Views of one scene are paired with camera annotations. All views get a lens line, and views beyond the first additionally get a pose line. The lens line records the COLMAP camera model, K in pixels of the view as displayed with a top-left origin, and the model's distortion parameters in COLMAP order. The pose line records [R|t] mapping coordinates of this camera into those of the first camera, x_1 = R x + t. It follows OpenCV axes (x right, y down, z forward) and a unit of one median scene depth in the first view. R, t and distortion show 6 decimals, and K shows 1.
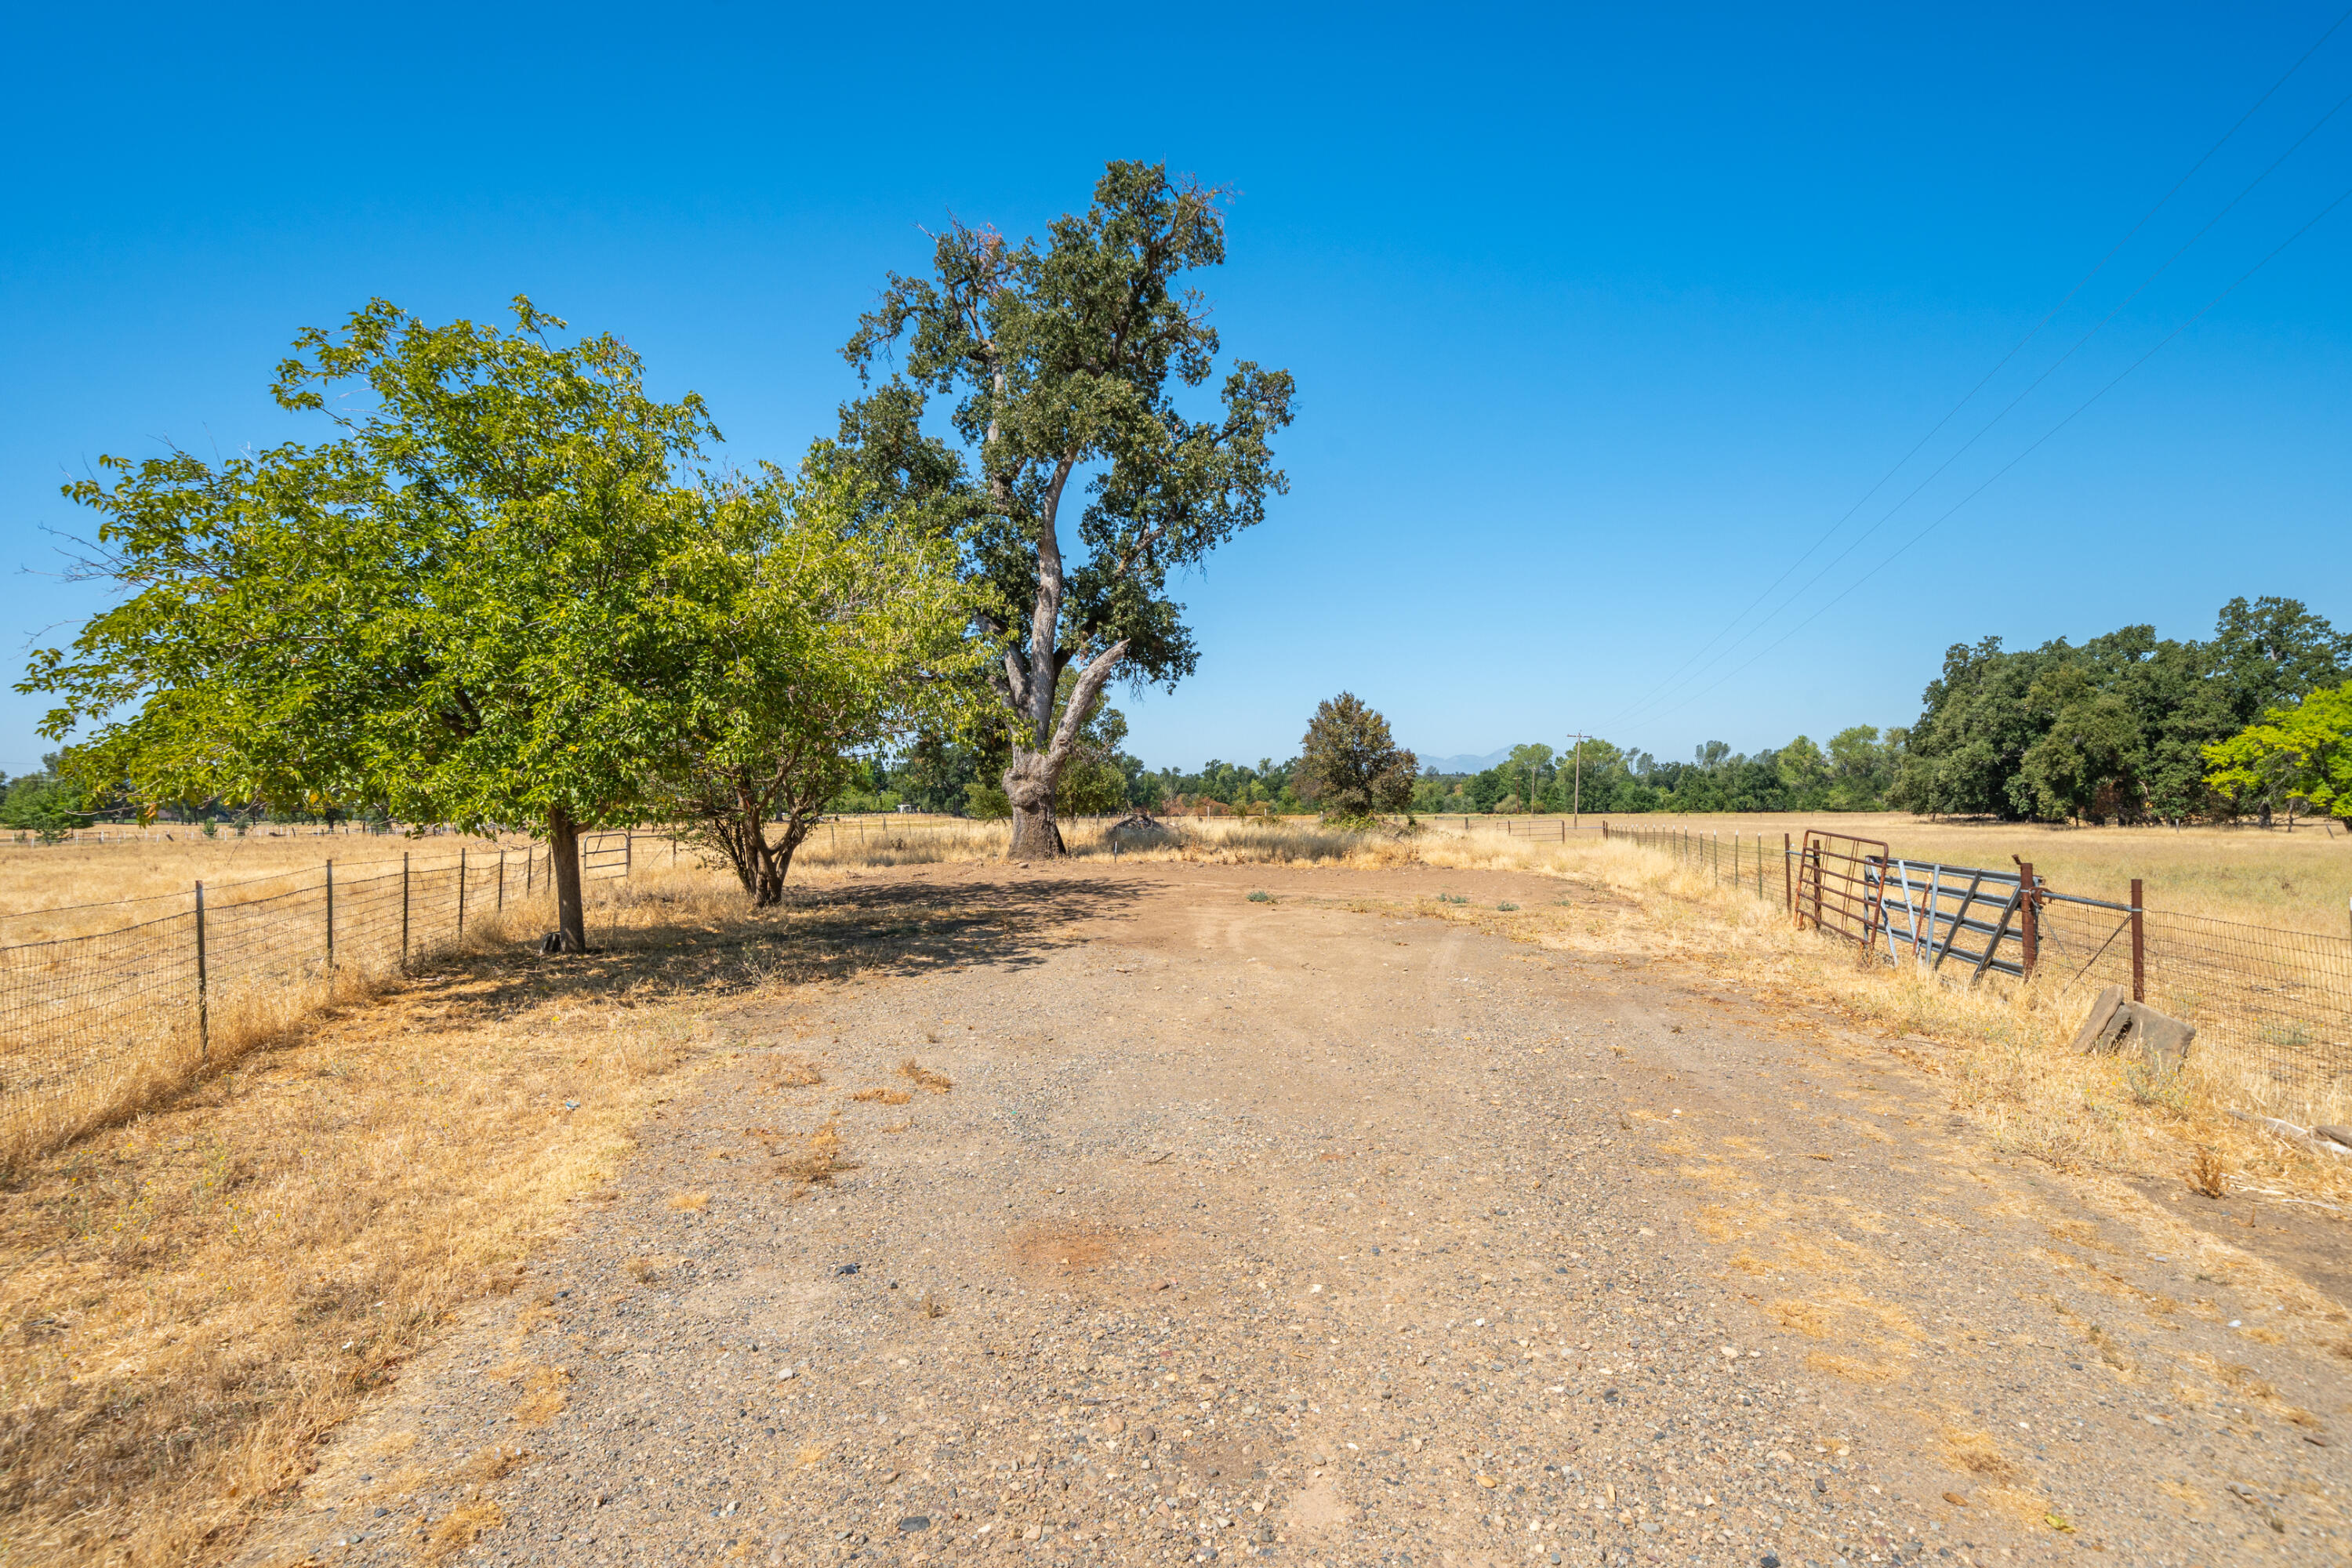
lens RADIAL K [[1144.7, 0, 1192.3], [0, 1144.7, 784.4], [0, 0, 1]] dist [-0.005599, -0.000534]
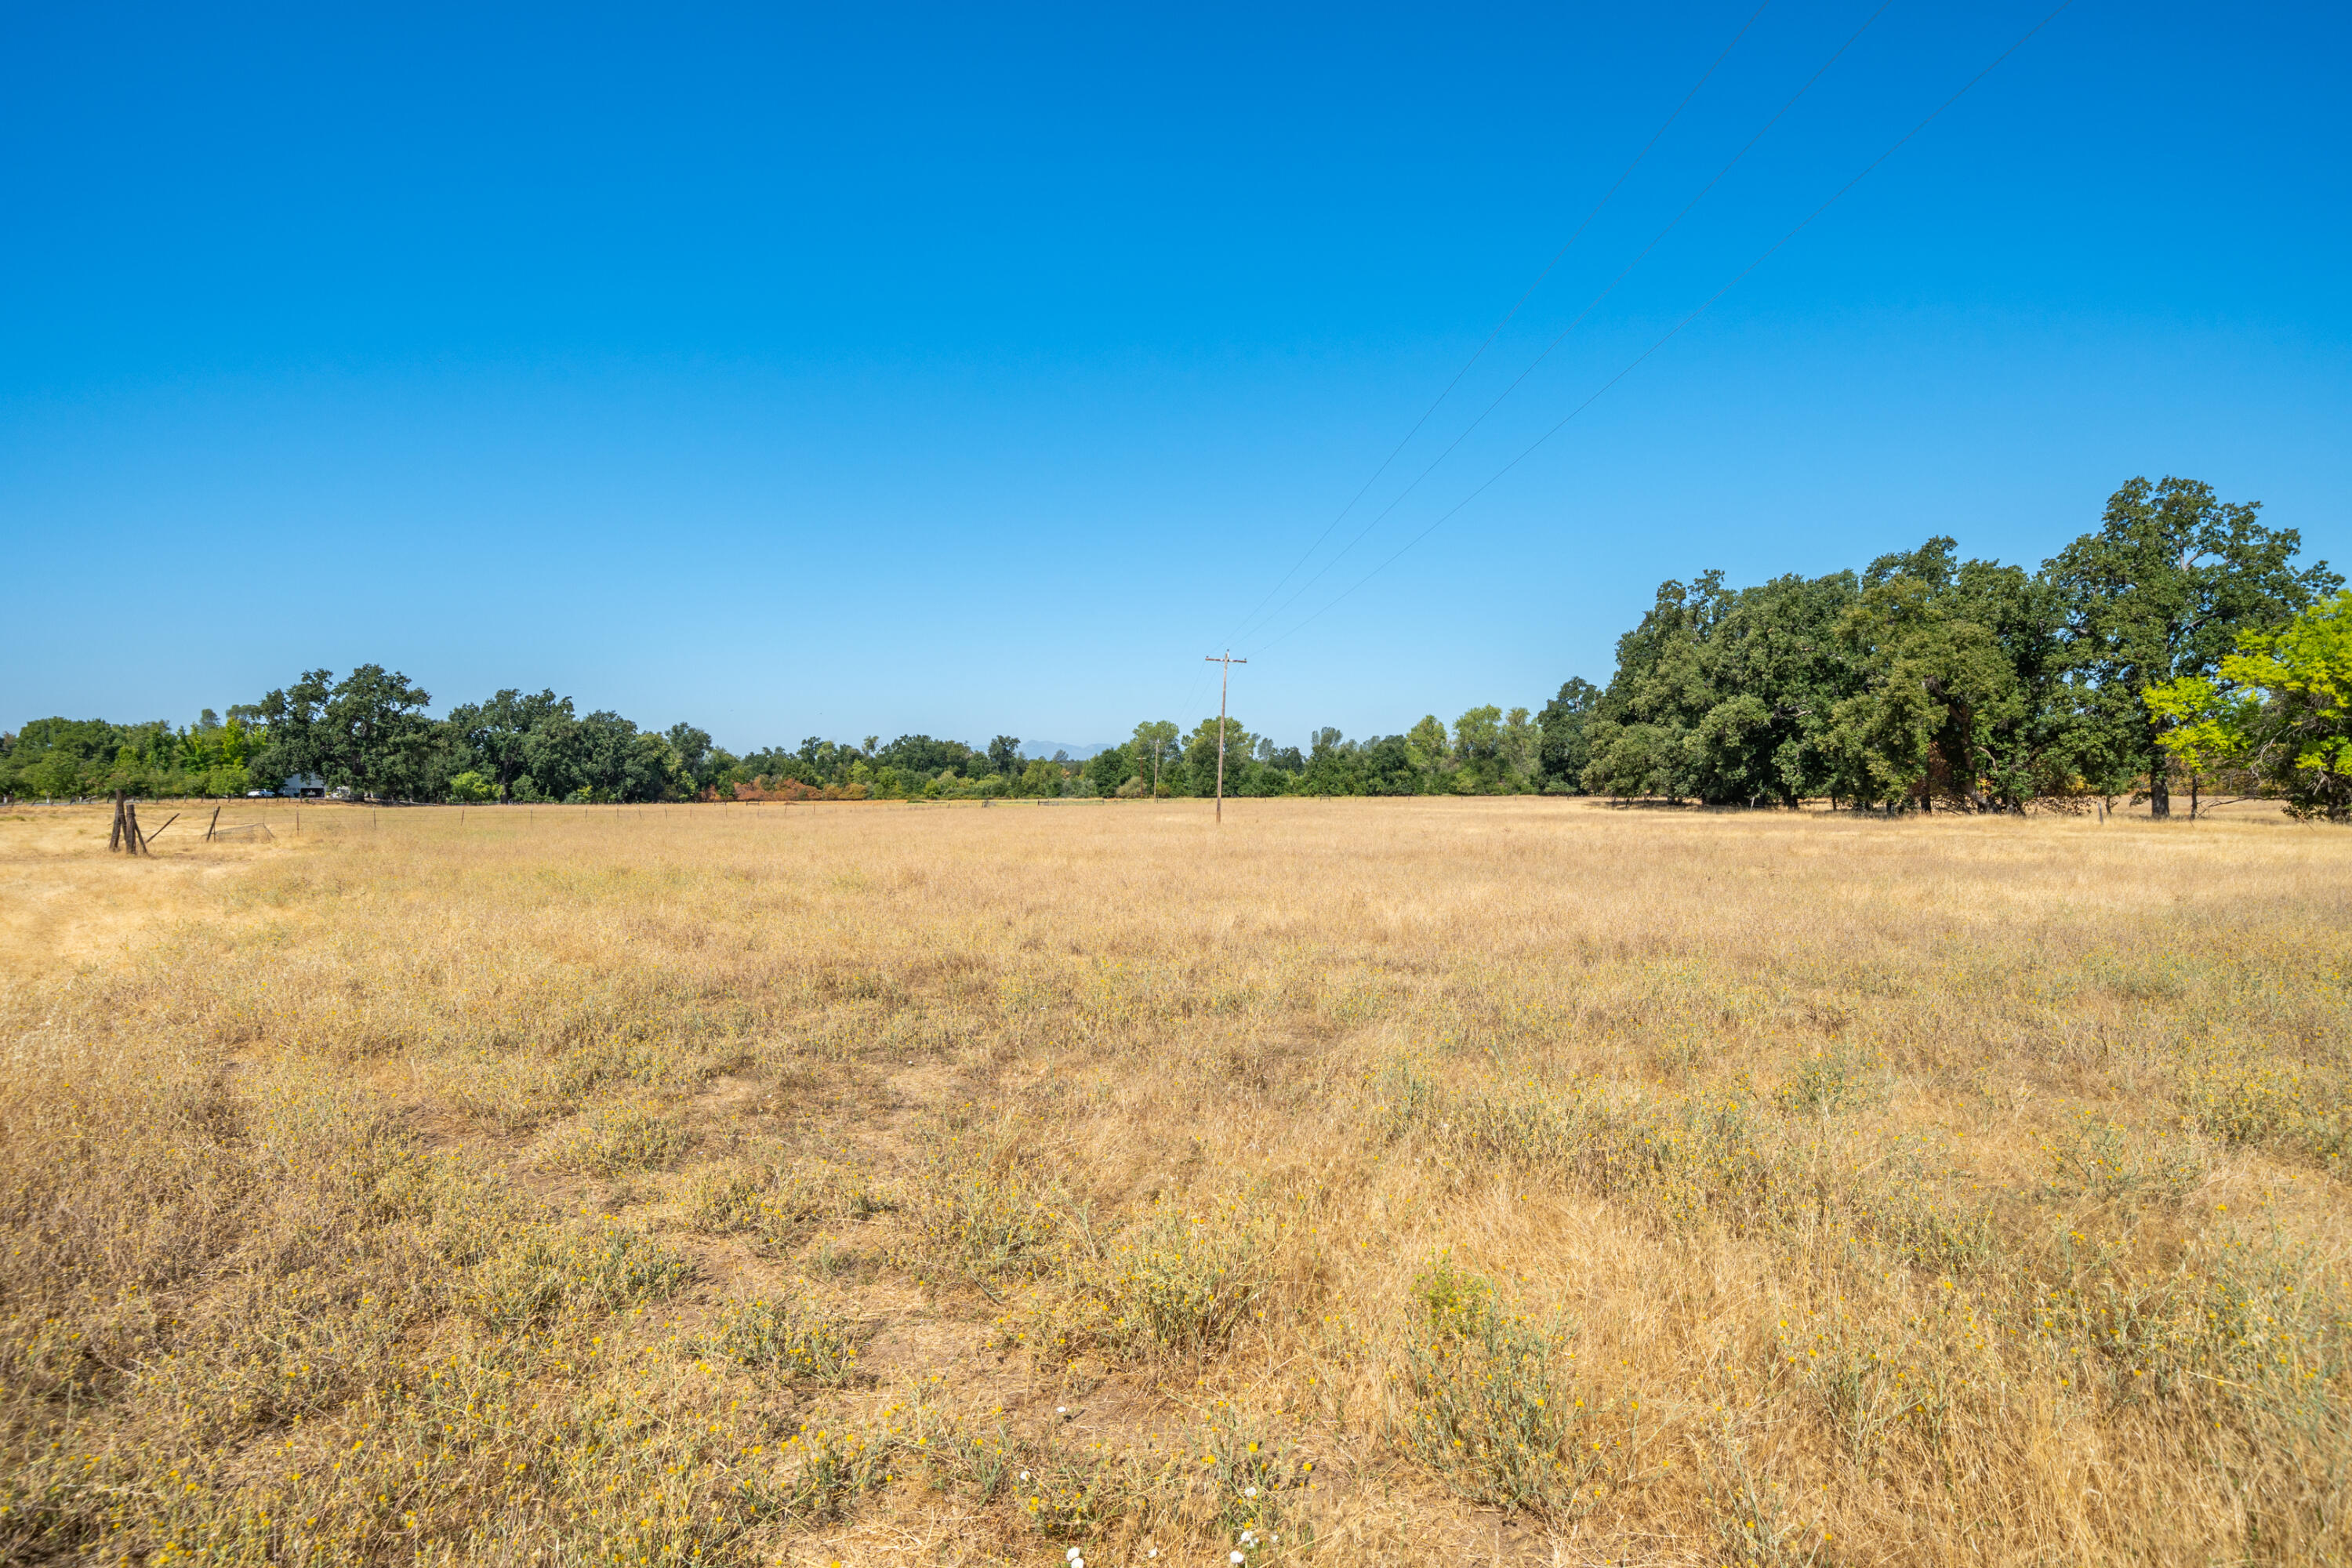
lens RADIAL K [[1084.7, 0, 1167.1], [0, 1084.7, 781.5], [0, 0, 1]] dist [-0.000165, 0.000288]
pose [[0.956887, 0.003114, 0.290443, 0.062589], [-0.005933, 0.999943, 0.008827, 0.005784], [-0.290399, -0.010169, 0.956852, 0.198837]]
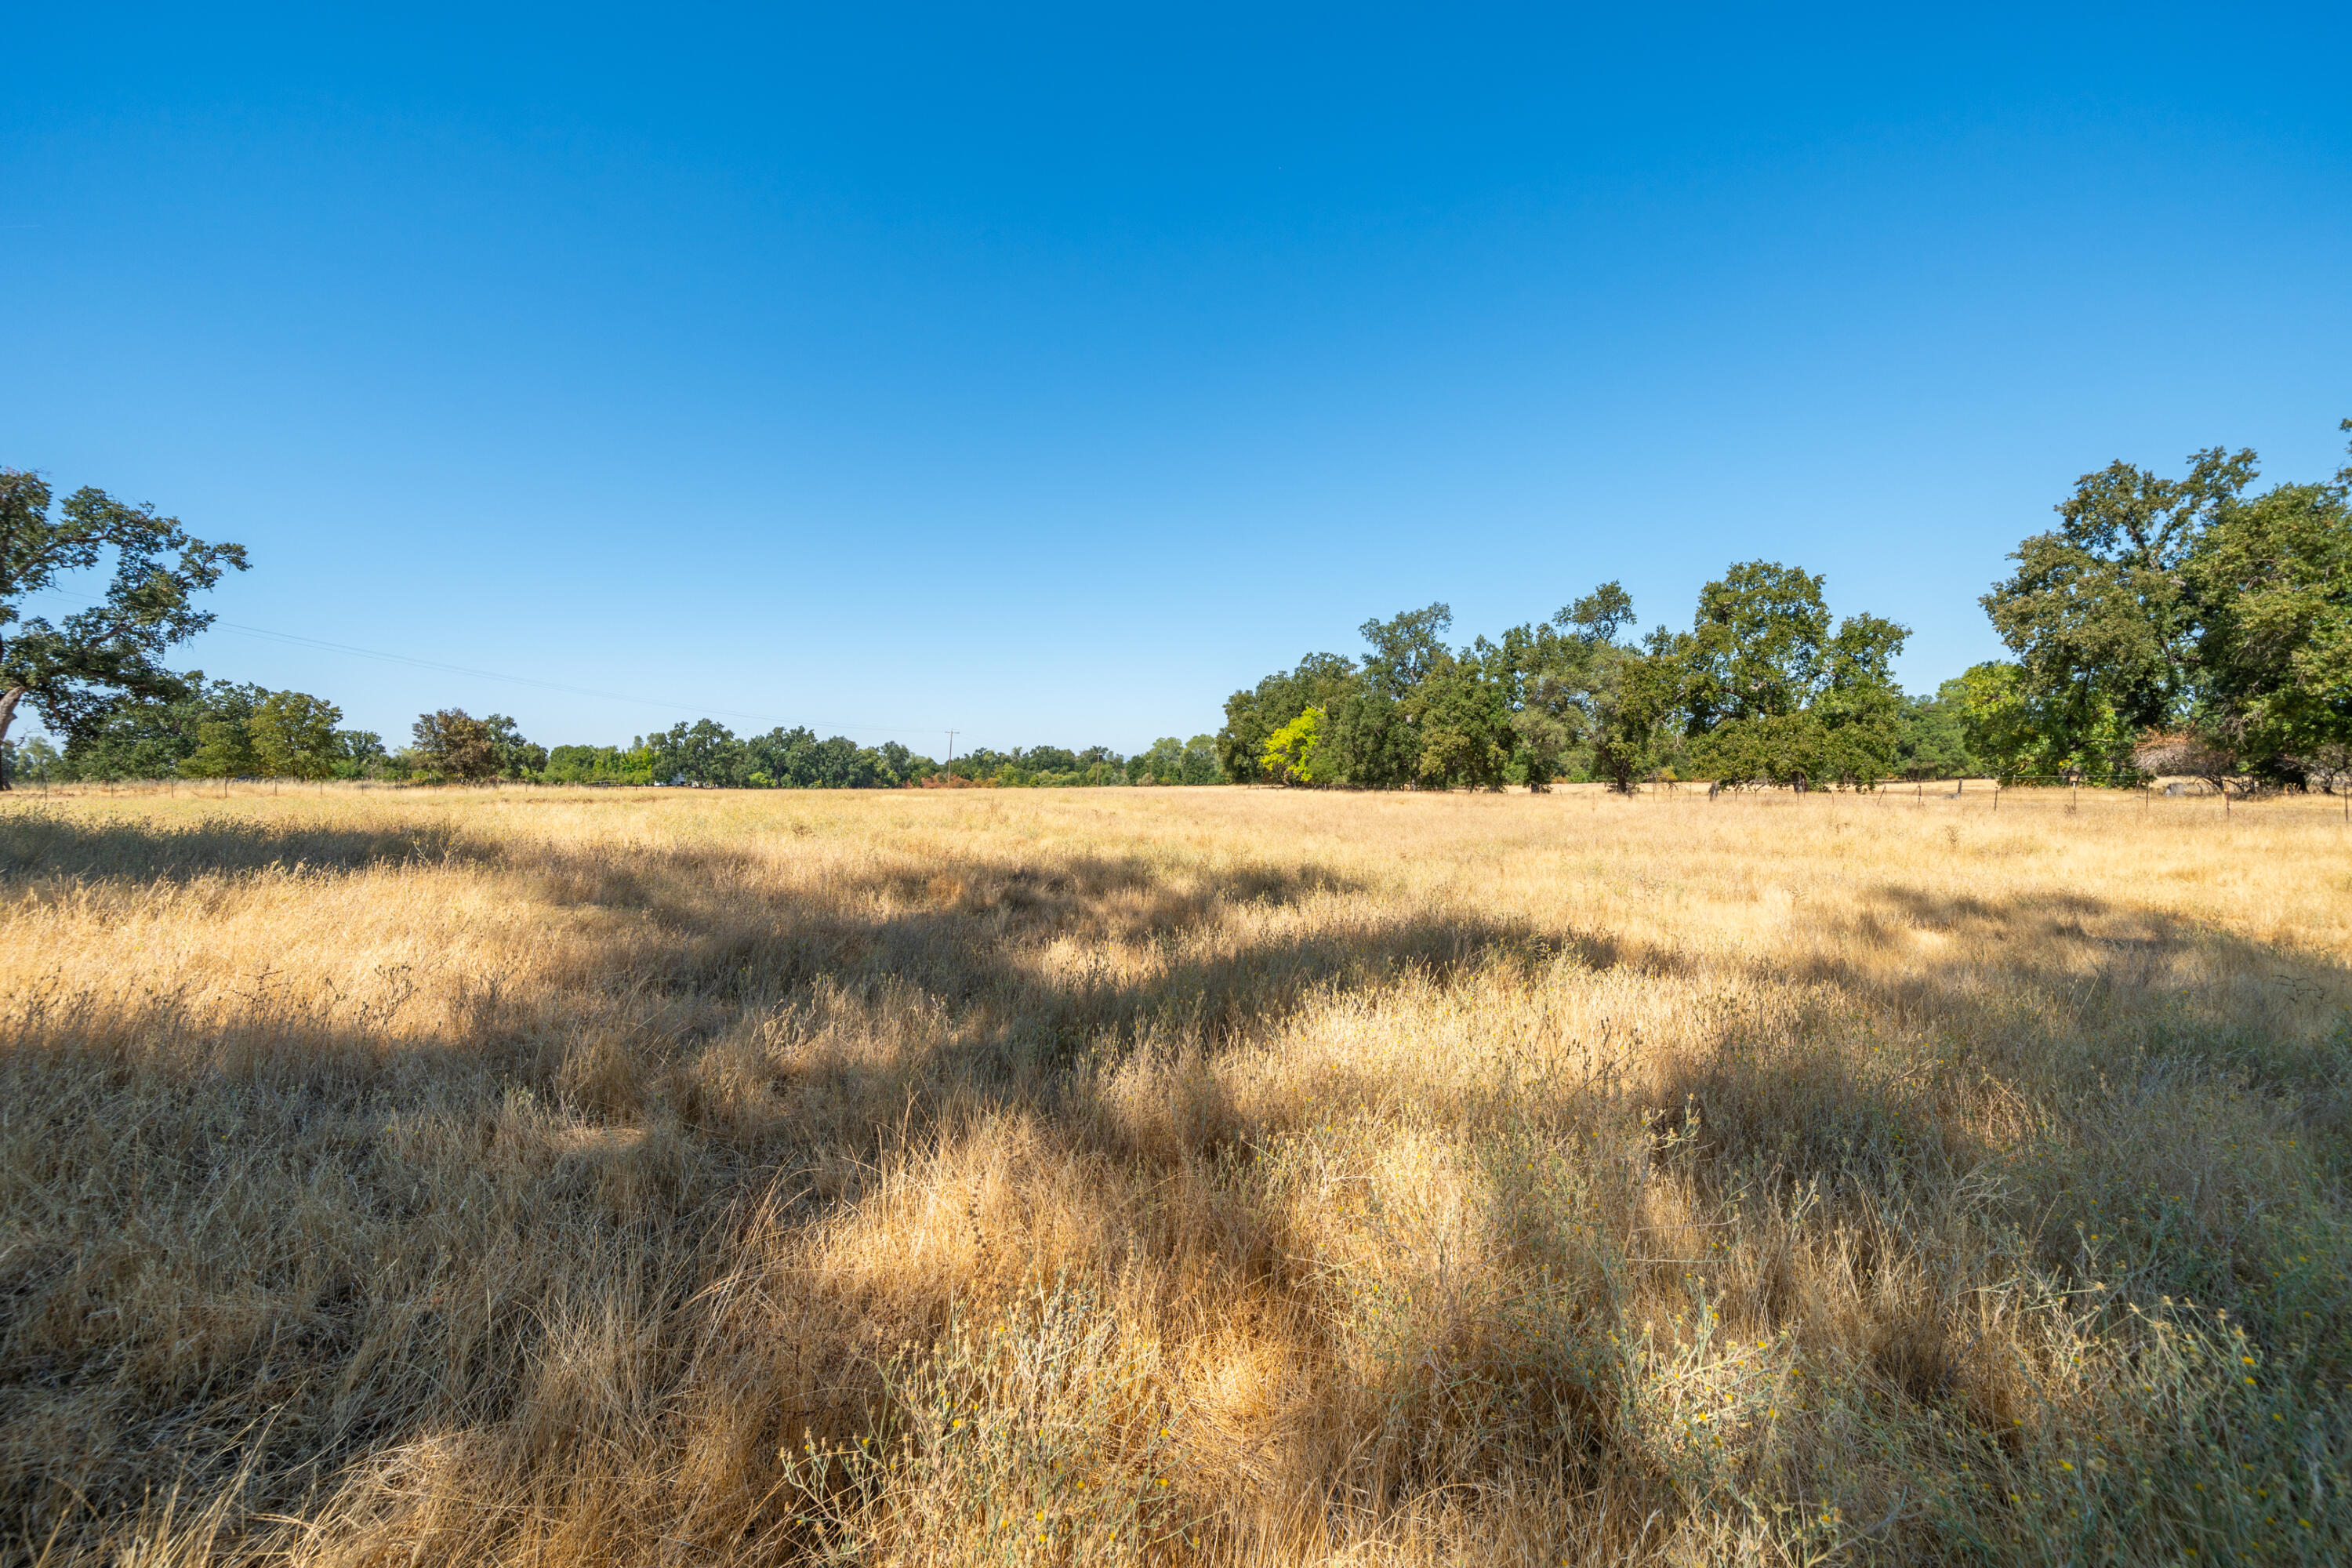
lens RADIAL K [[859.9, 0, 1181.6], [0, 859.9, 793.6], [0, 0, 1]] dist [0.000933, 0.000069]
pose [[0.991814, -0.003608, 0.127642, 0.206742], [-0.000327, 0.999526, 0.030793, 0.002386], [-0.127692, -0.030583, 0.991342, -0.092016]]
